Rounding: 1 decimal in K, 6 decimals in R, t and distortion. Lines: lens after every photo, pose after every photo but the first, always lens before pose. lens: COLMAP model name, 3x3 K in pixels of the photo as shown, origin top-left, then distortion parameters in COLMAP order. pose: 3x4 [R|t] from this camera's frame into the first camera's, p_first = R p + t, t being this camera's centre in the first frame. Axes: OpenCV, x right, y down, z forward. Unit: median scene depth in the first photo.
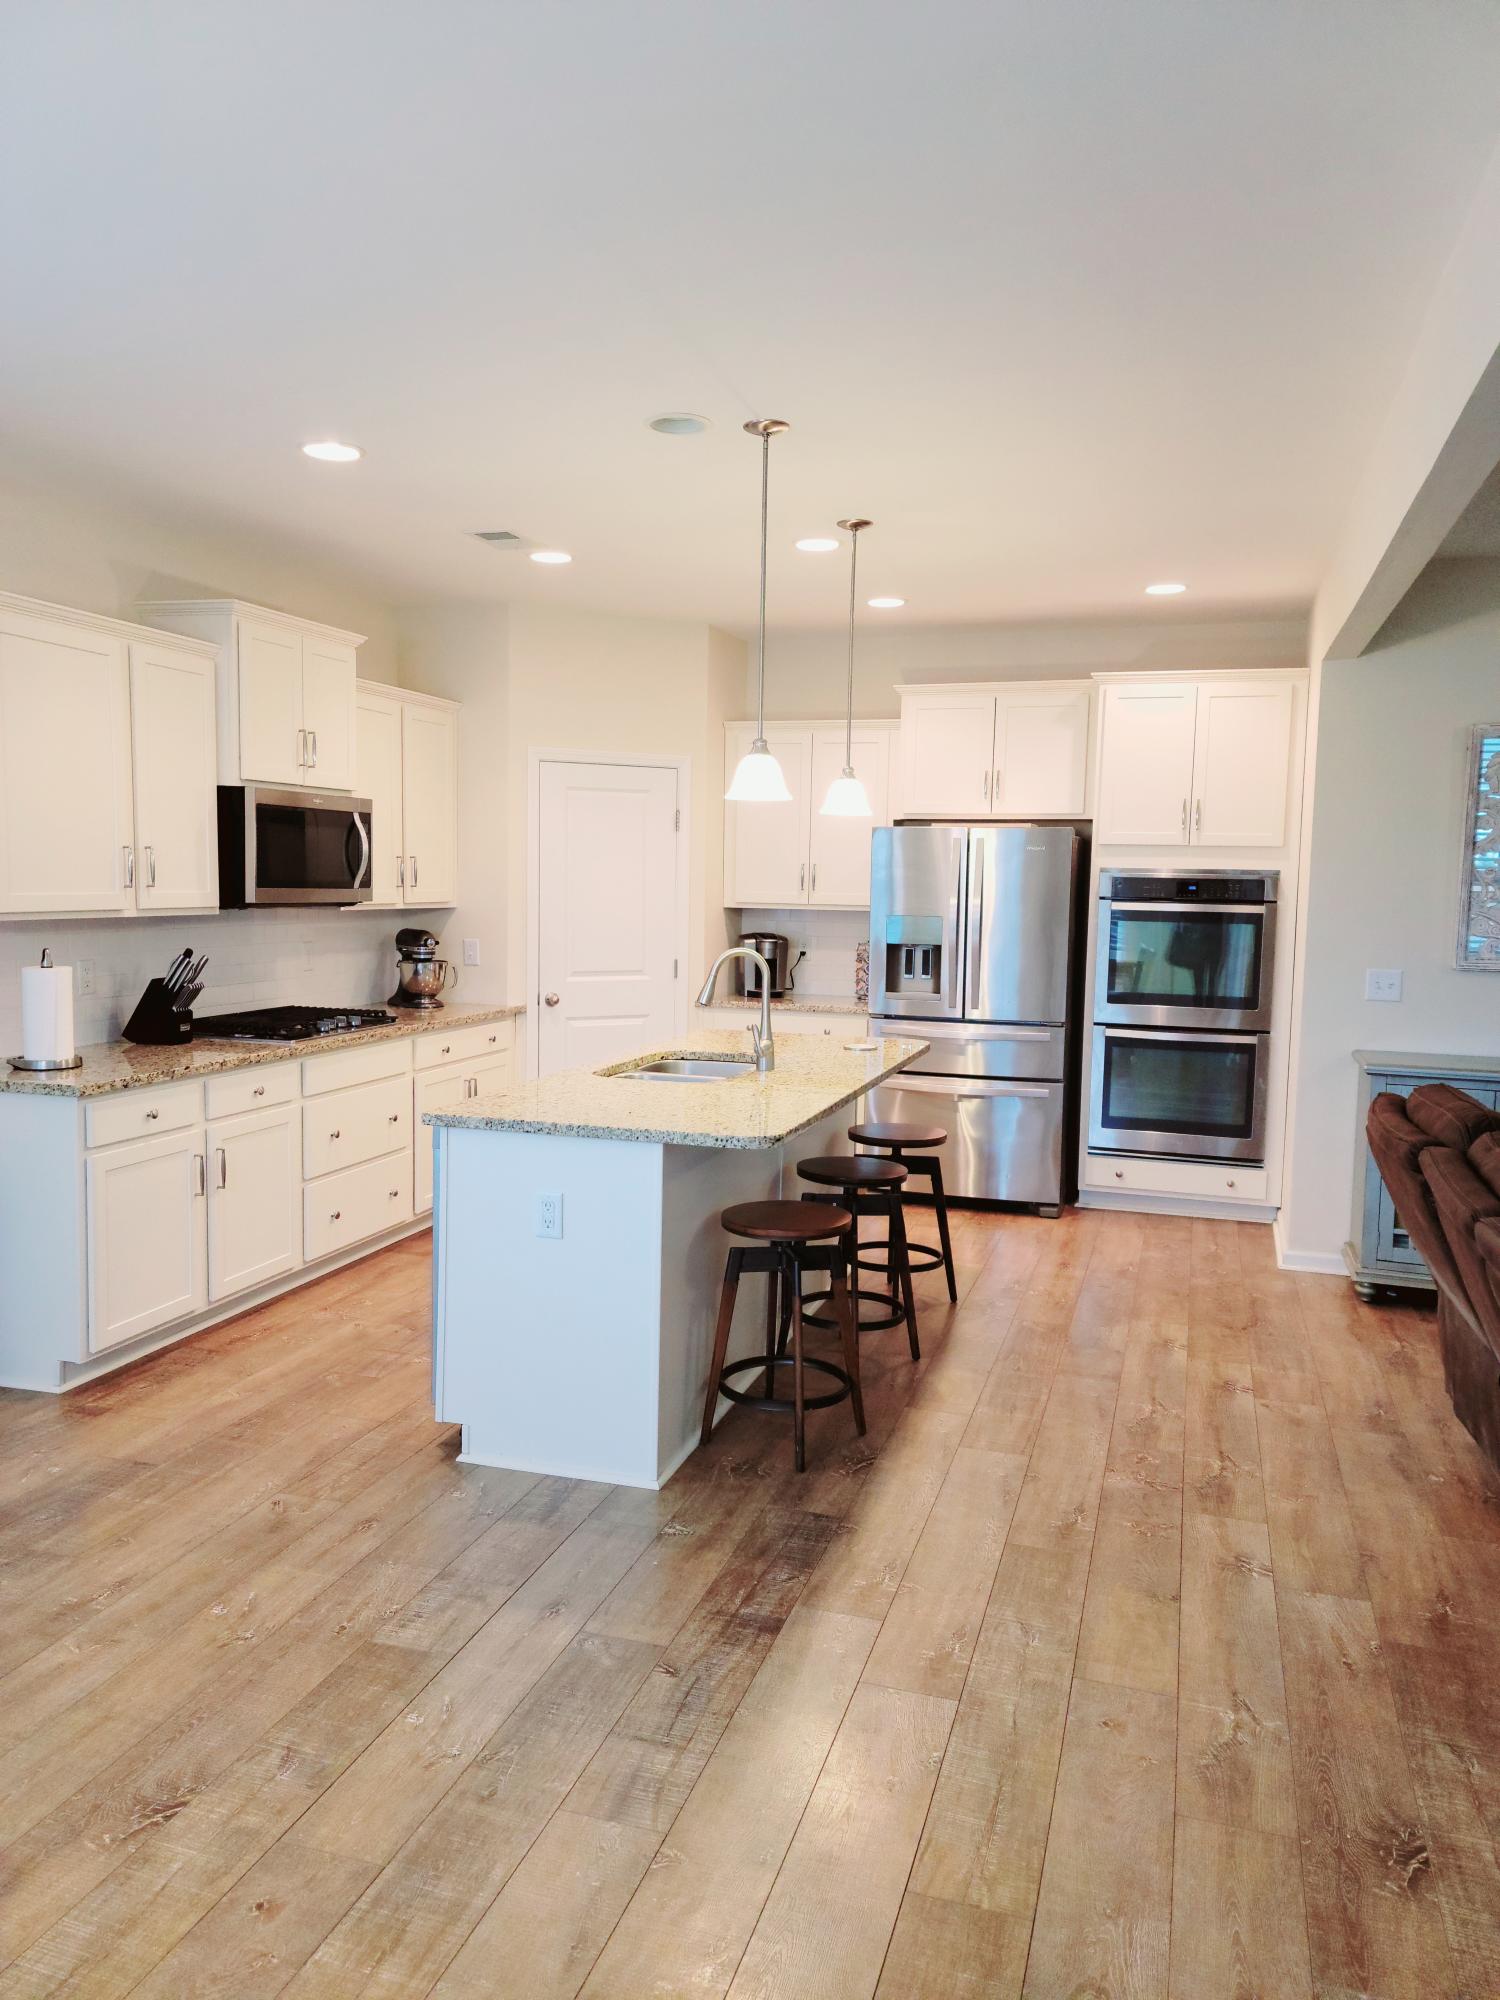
lens RADIAL K [[1462.6, 0, 744.2], [0, 1462.6, 1011.1], [0, 0, 1]] dist [0.074890, -0.053710]
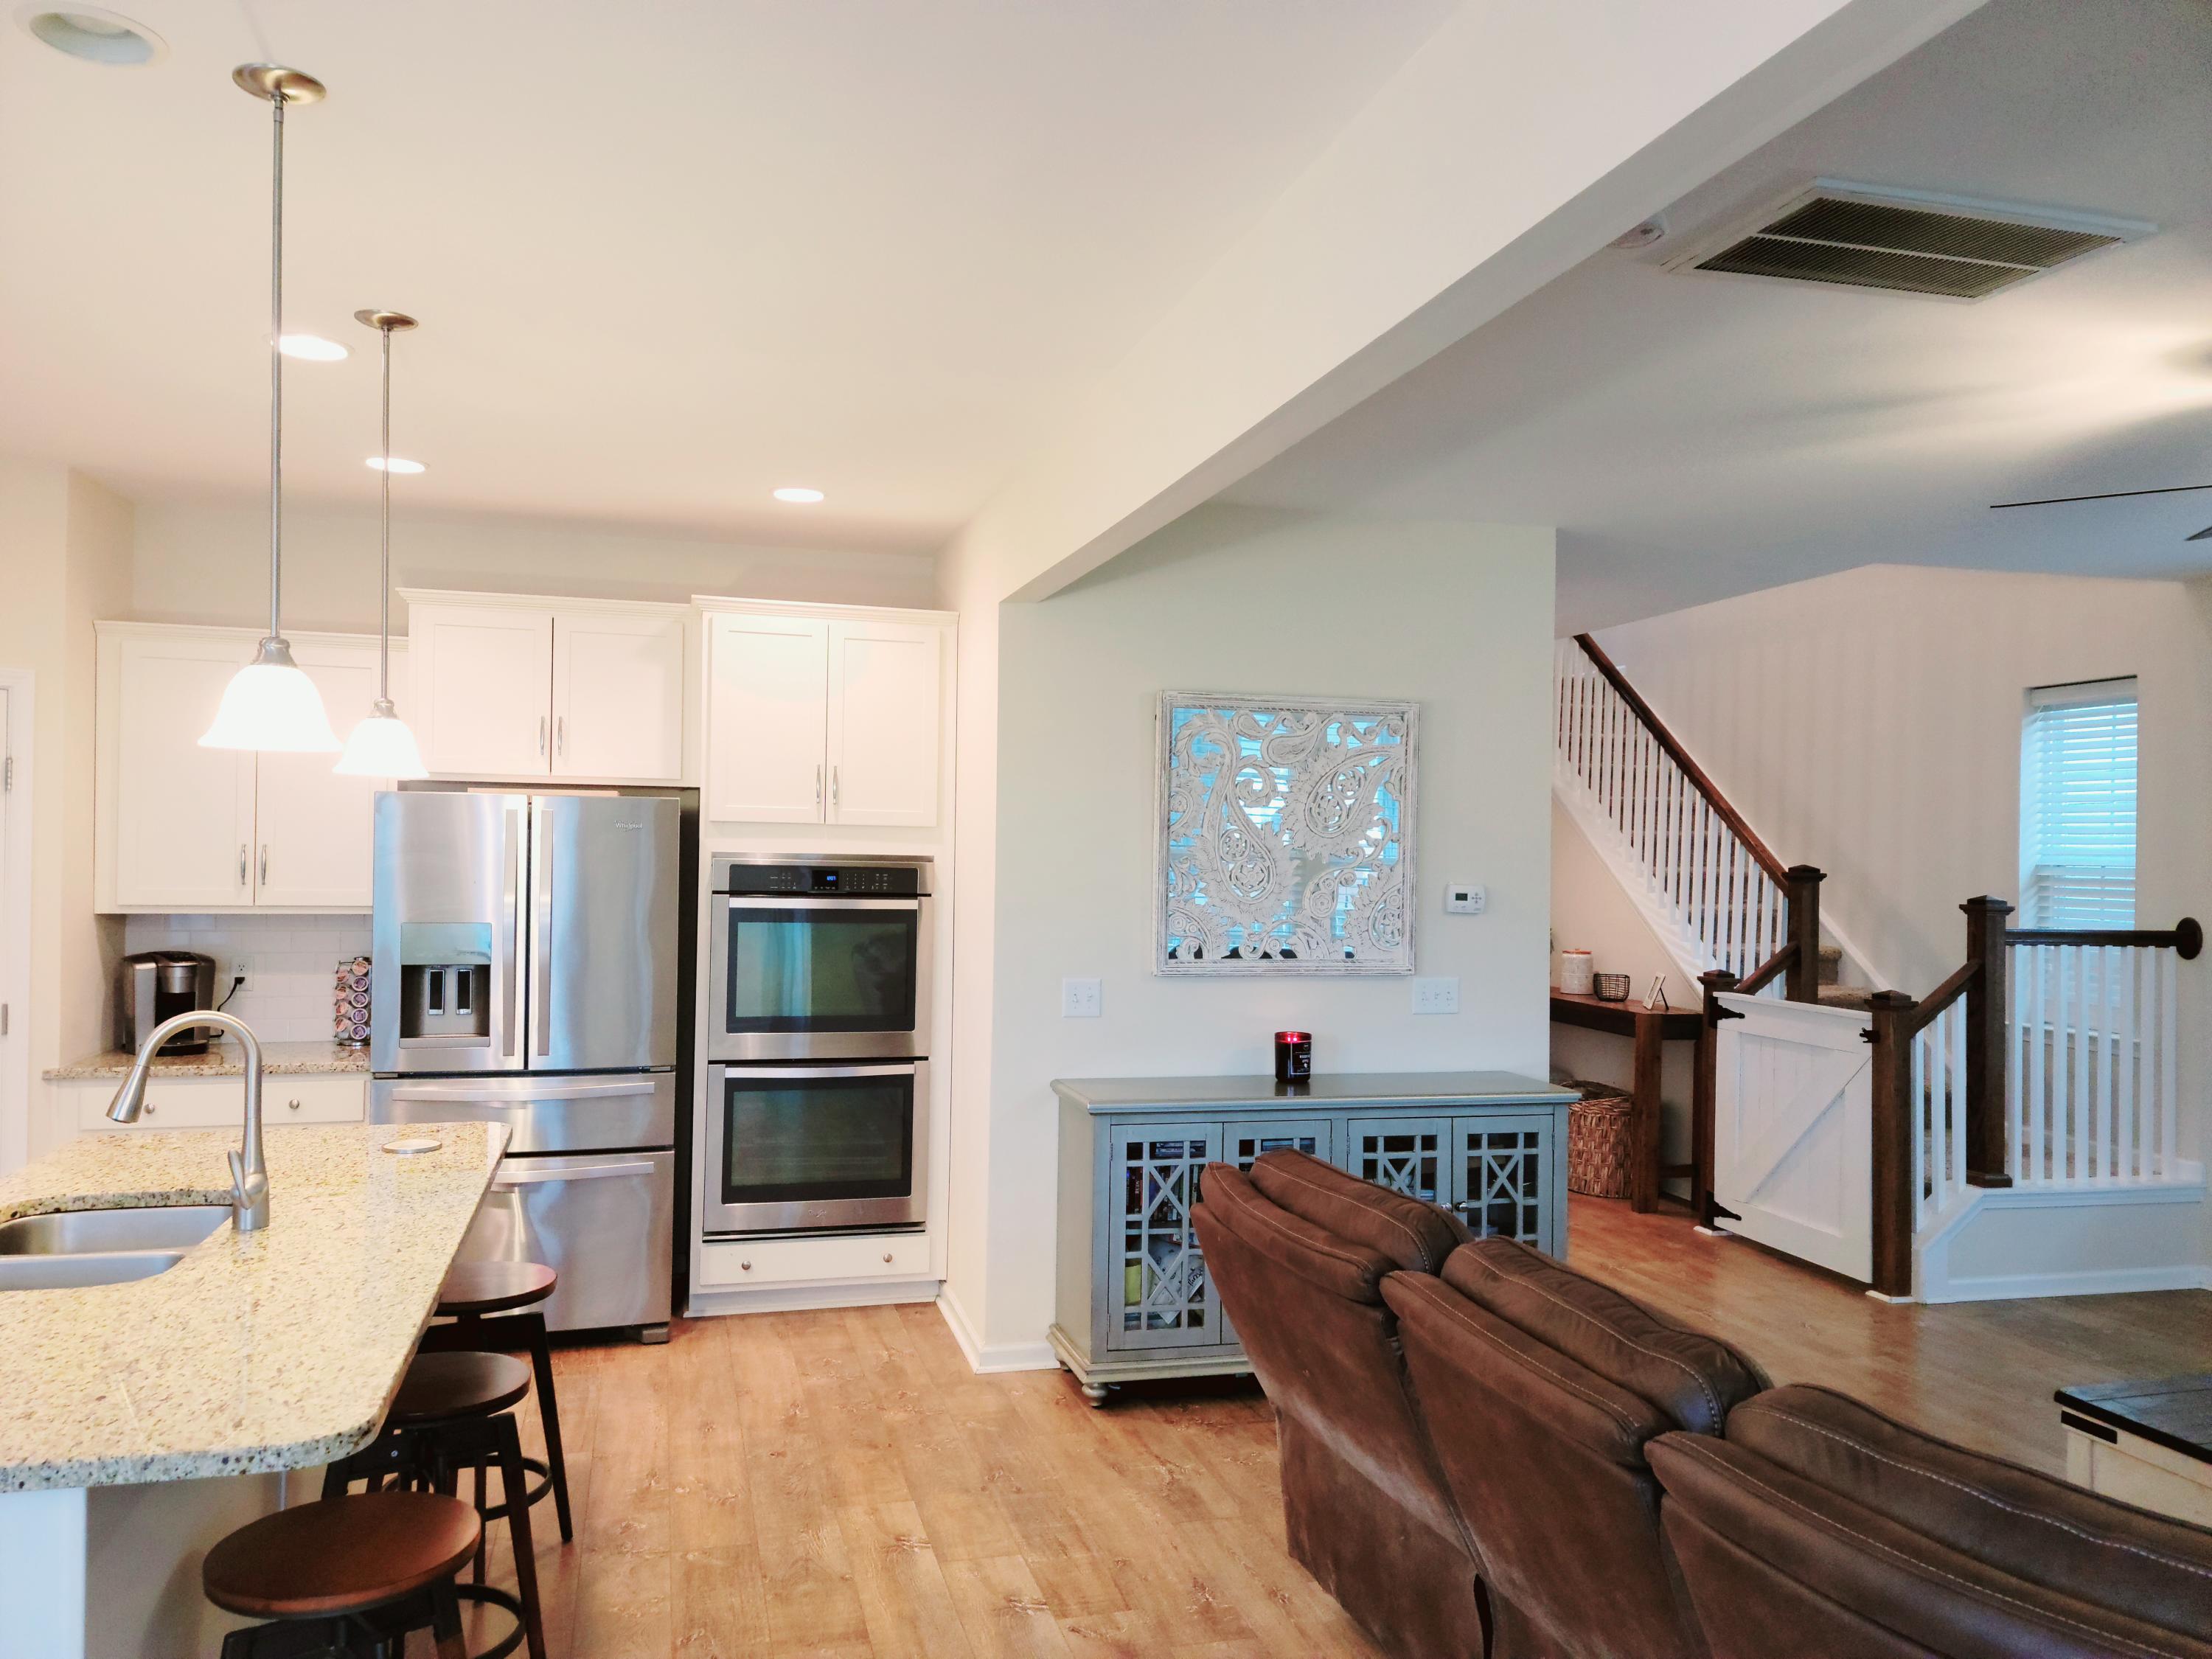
lens RADIAL K [[1617.6, 0, 1101.9], [0, 1617.6, 850.6], [0, 0, 1]] dist [0.074890, -0.053710]
pose [[0.842181, -0.004399, 0.539177, -0.036791], [0.050290, 0.996249, -0.070424, -0.030845], [-0.536845, 0.086425, 0.839243, 0.205266]]
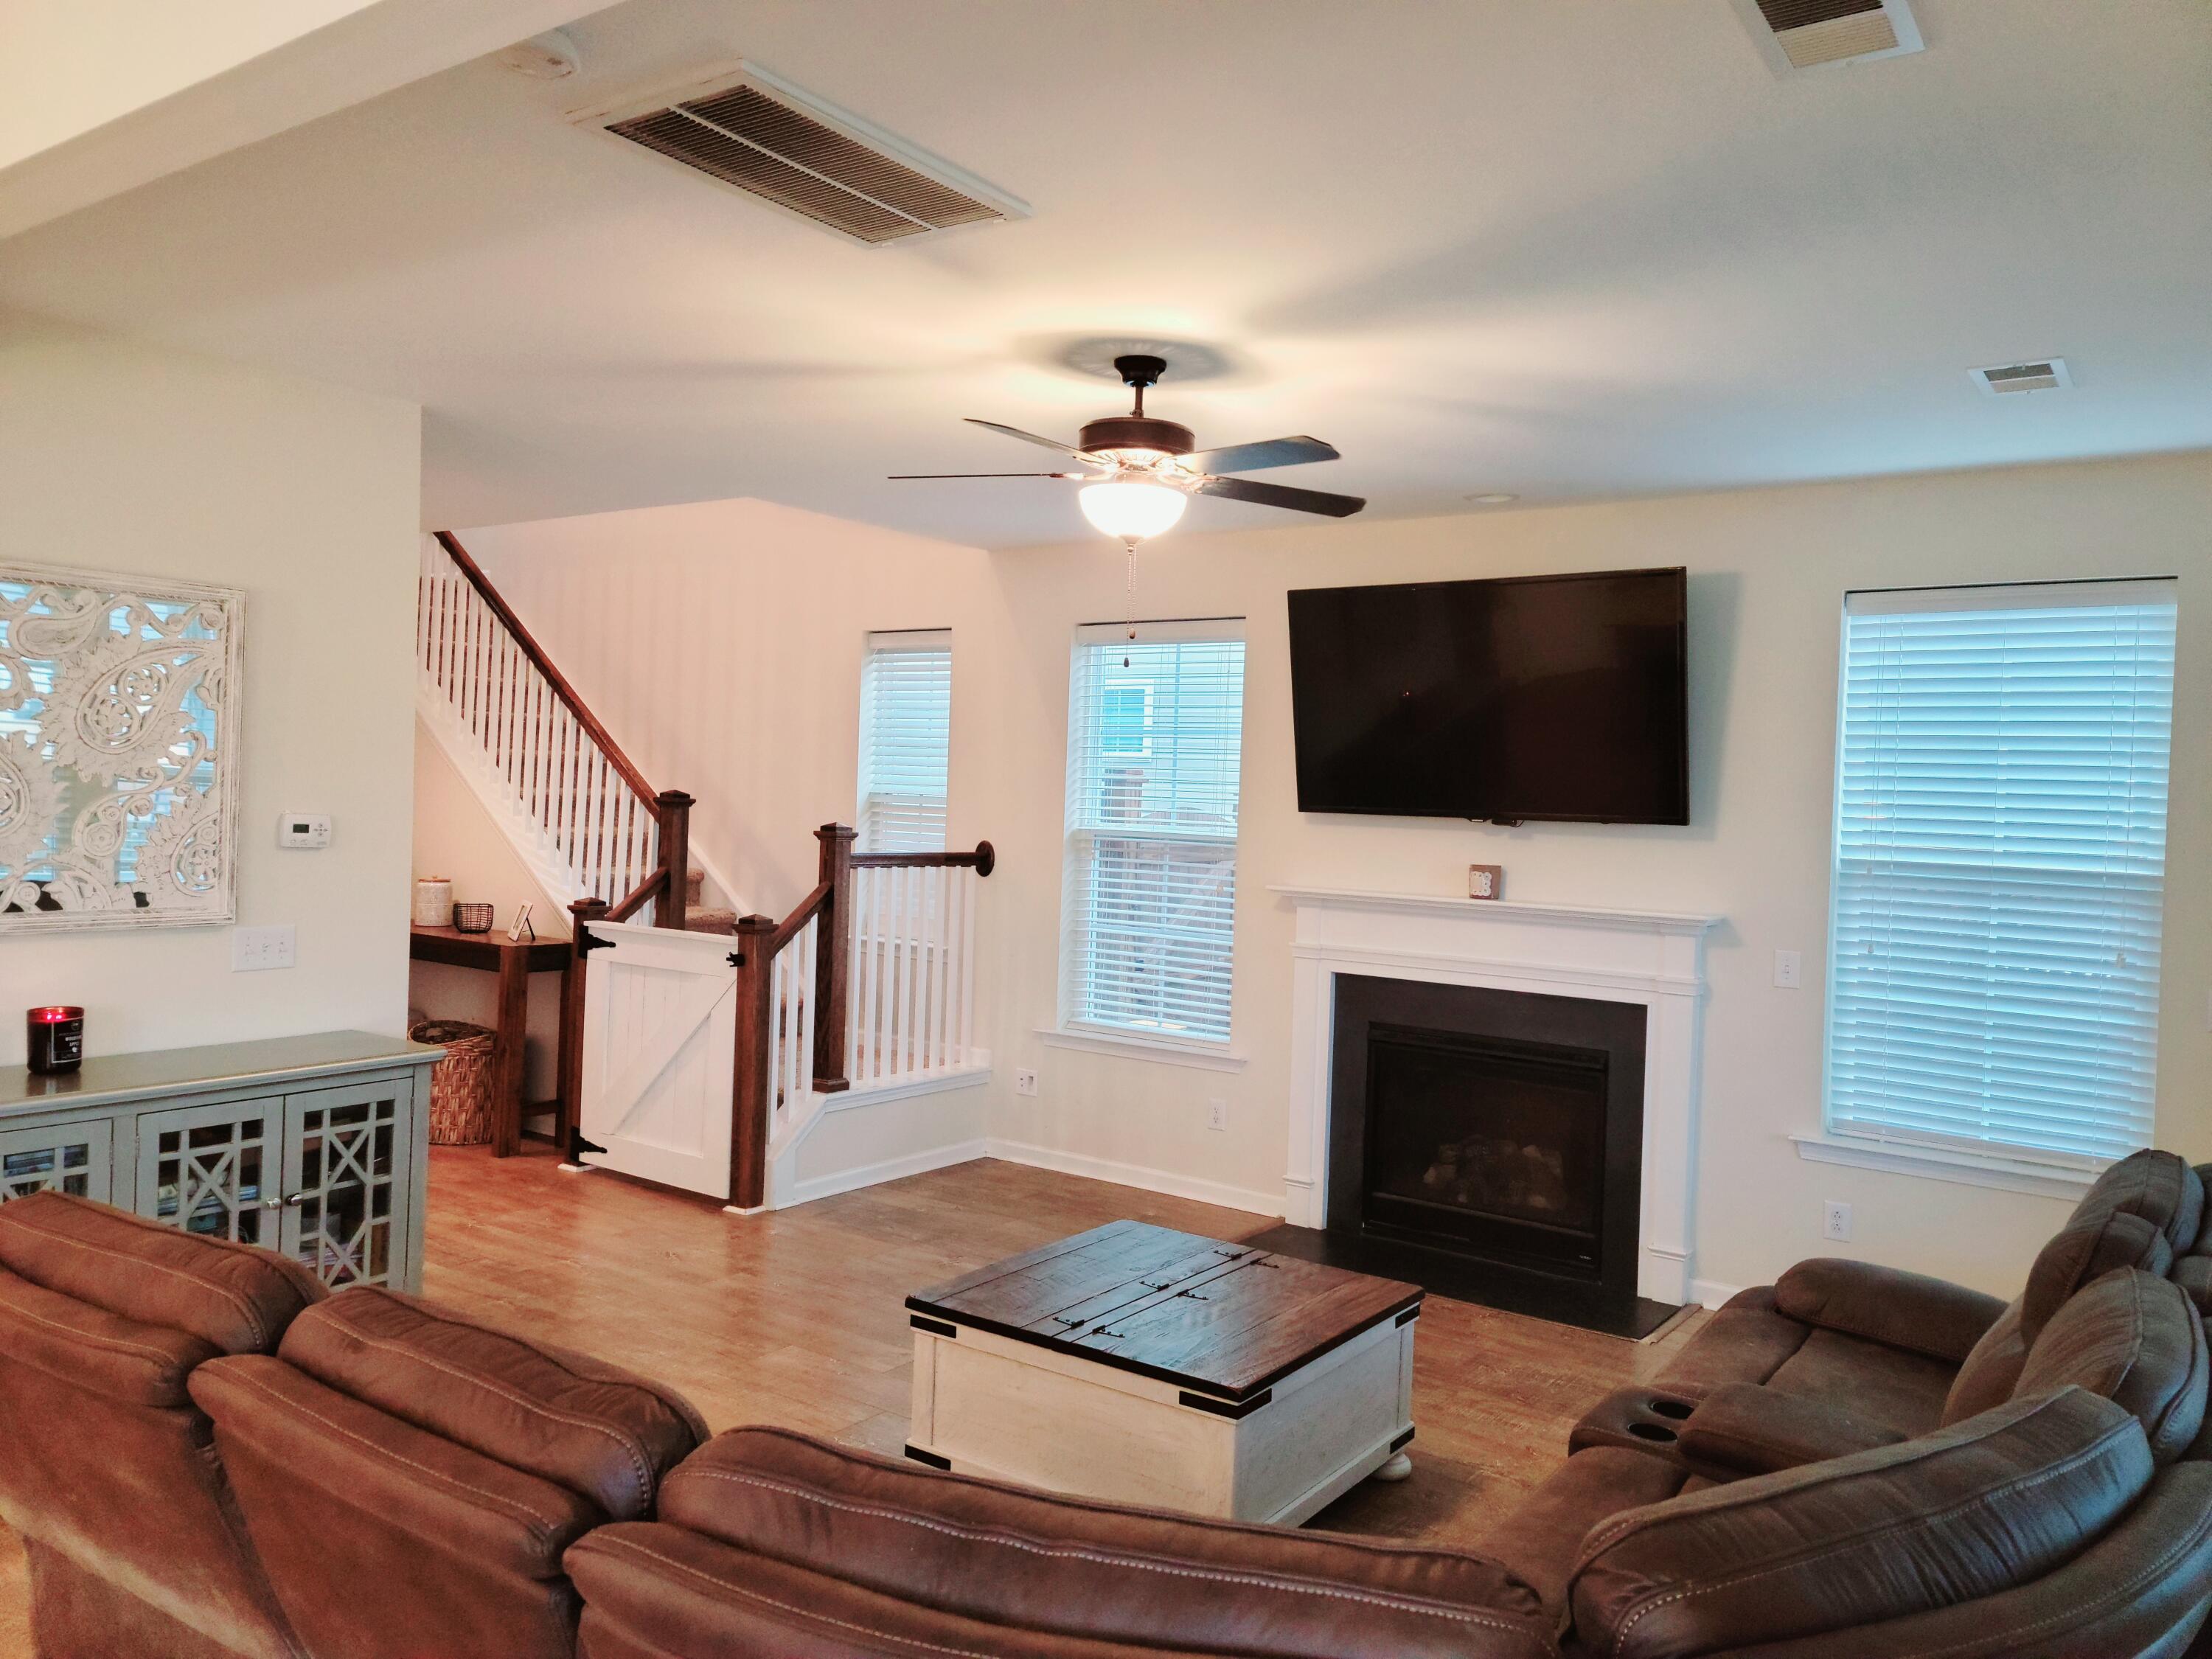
lens RADIAL K [[1604.4, 0, 1118.5], [0, 1604.4, 820.2], [0, 0, 1]] dist [0.078037, -0.069135]
pose [[0.305219, -0.024419, 0.951969, 0.008480], [0.058578, 0.998260, 0.006826, -0.044083], [-0.950479, 0.053681, 0.306119, 0.258331]]
